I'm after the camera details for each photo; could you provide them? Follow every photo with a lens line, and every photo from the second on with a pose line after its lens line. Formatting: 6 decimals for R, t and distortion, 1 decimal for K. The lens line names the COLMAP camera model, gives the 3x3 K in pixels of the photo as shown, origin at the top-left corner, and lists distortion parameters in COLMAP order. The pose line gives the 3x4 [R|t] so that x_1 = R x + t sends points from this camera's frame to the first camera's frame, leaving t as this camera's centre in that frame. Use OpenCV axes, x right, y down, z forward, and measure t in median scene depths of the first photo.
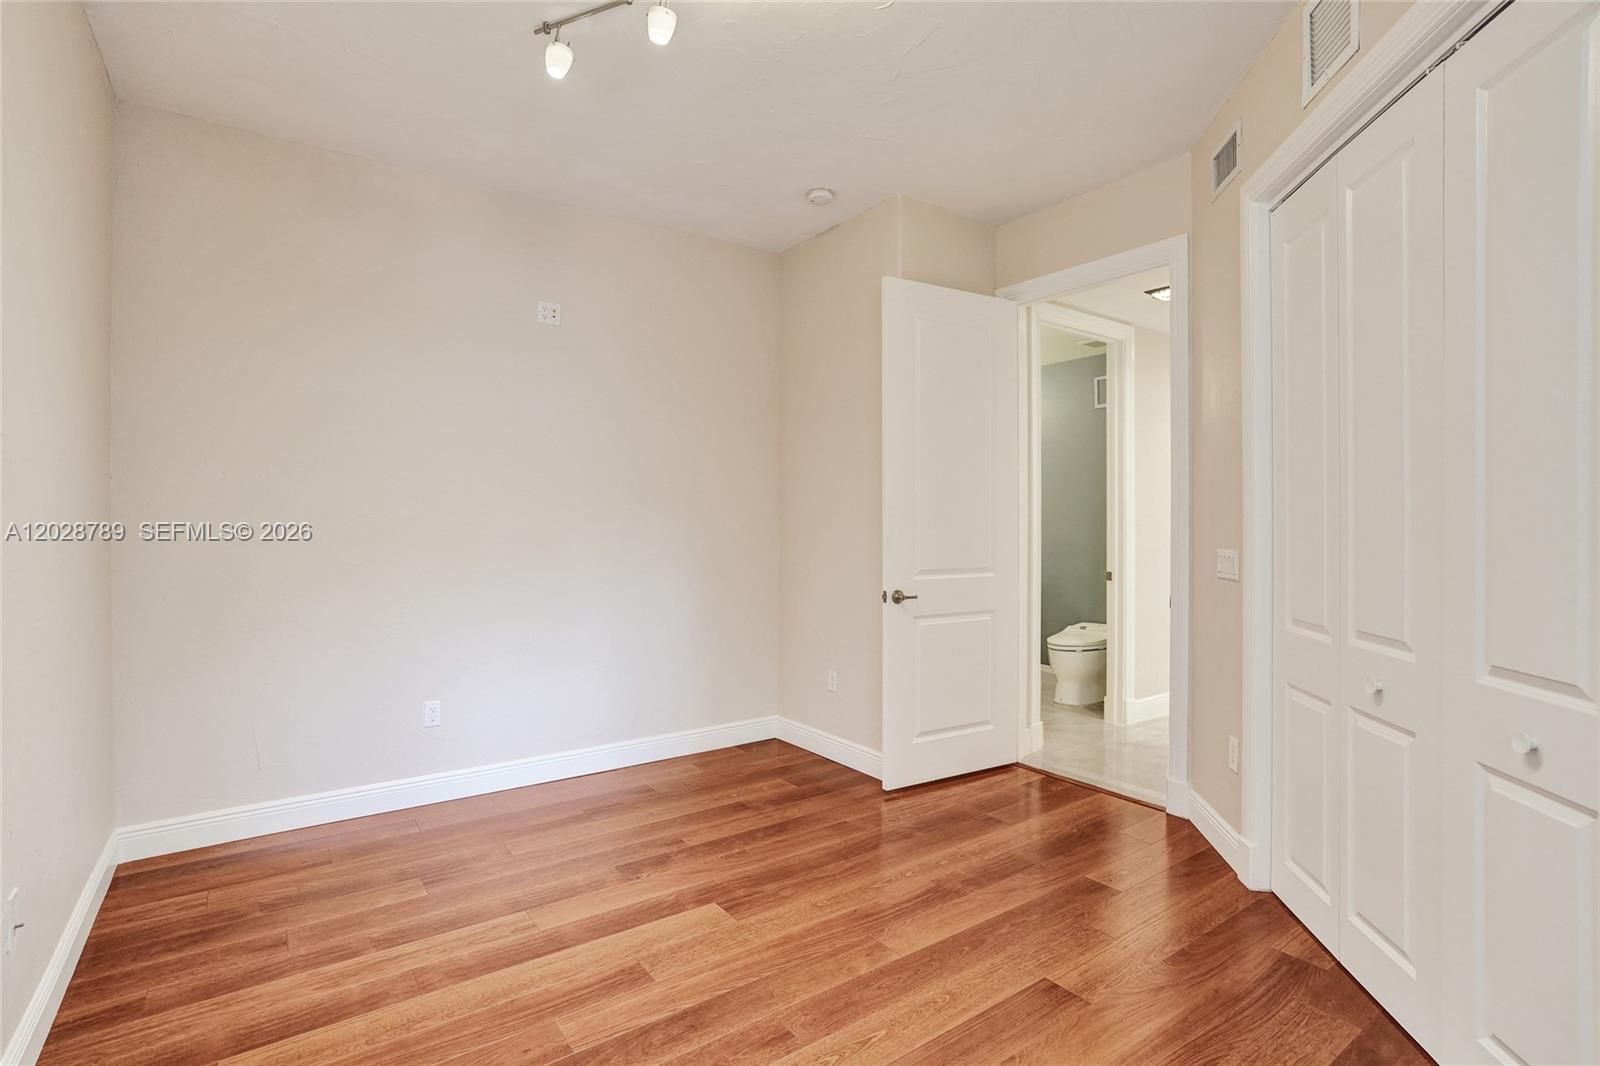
lens RADIAL K [[770.1, 0, 802.5], [0, 770.1, 531.6], [0, 0, 1]] dist [-0.033220, 0.019391]
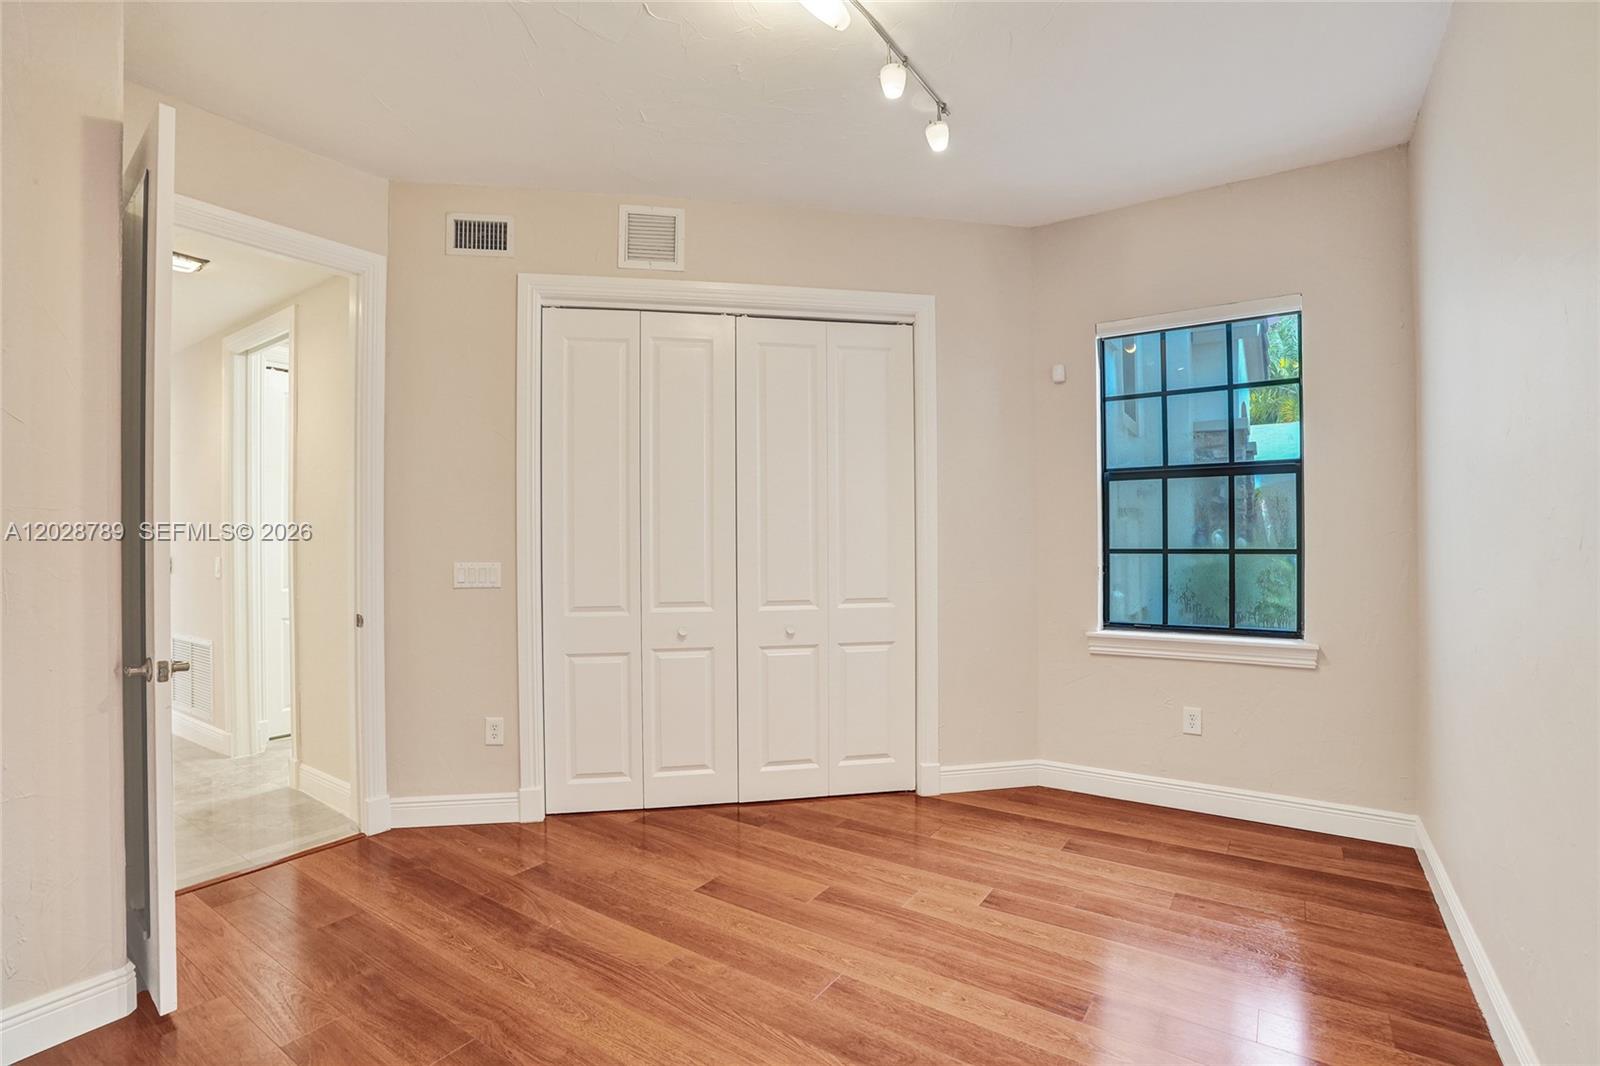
lens RADIAL K [[770.1, 0, 772.9], [0, 770.1, 524.1], [0, 0, 1]] dist [-0.033220, 0.019391]
pose [[-0.317983, 0.017898, 0.947927, -0.765851], [0.012795, 0.999812, -0.014585, -0.008147], [-0.948010, 0.007490, -0.318153, 1.025191]]
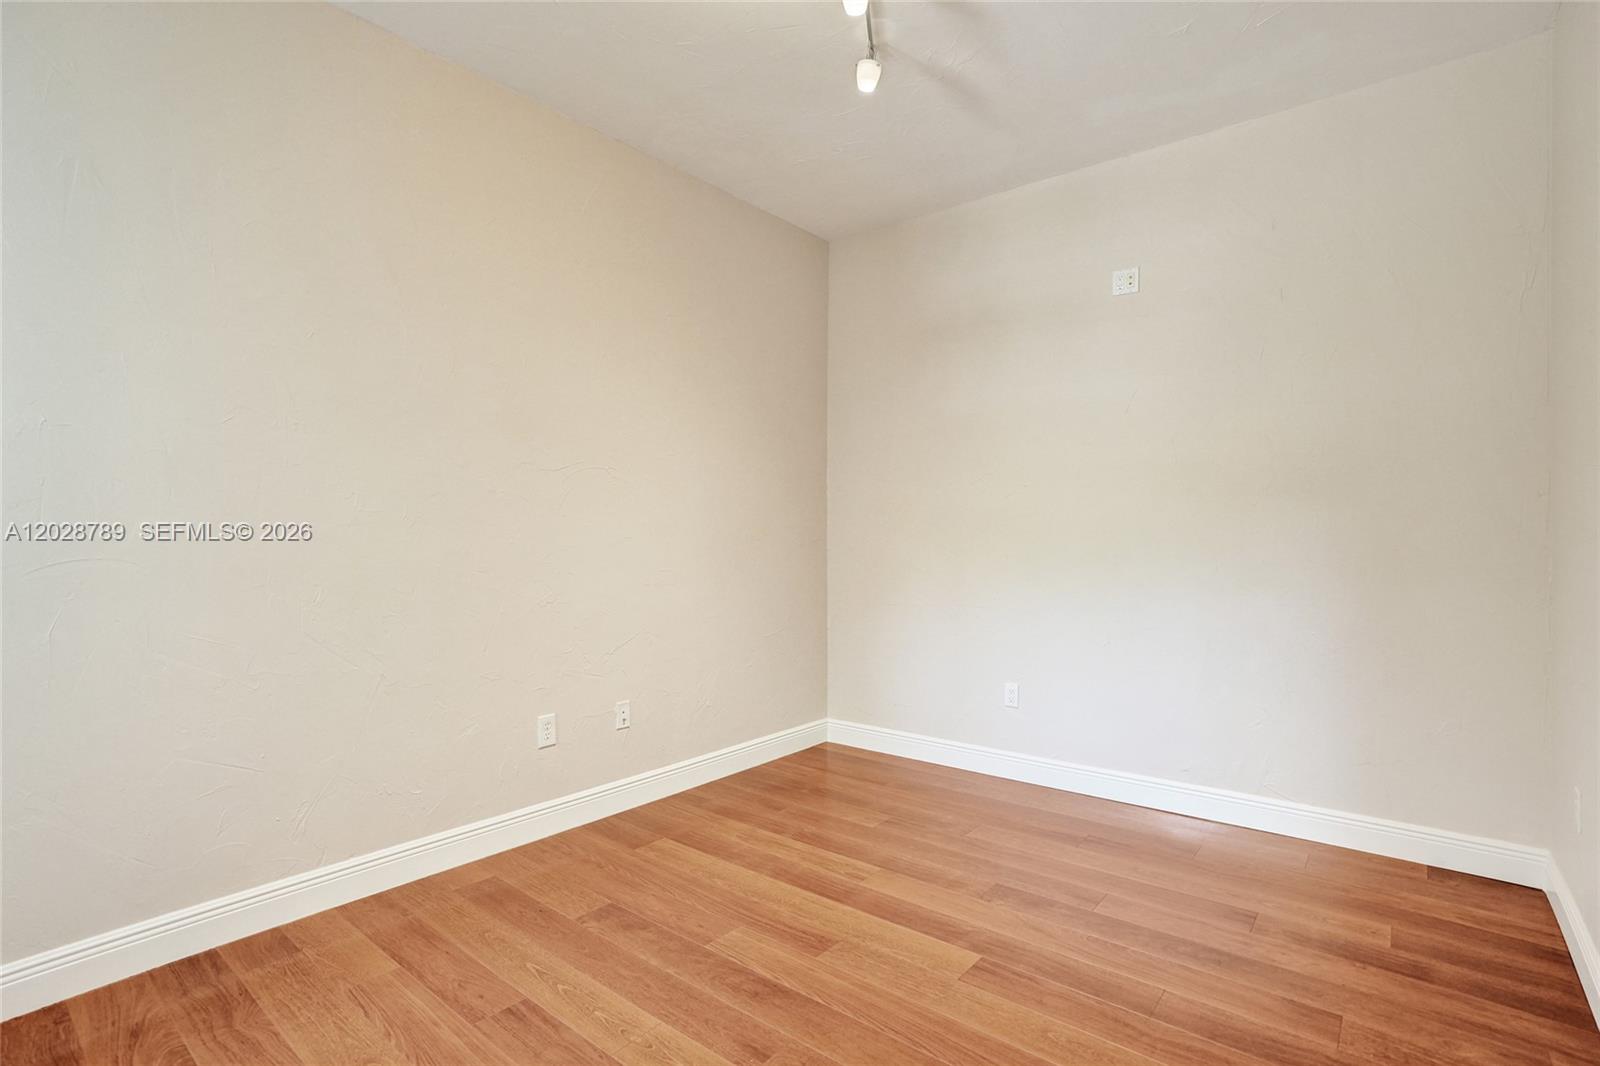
lens RADIAL K [[770.1, 0, 794.4], [0, 770.1, 529.7], [0, 0, 1]] dist [-0.033220, 0.019391]
pose [[0.259711, -0.008667, -0.965647, 0.621800], [-0.006282, 0.999923, -0.010664, 0.027799], [0.965666, 0.008836, 0.259637, 0.562641]]
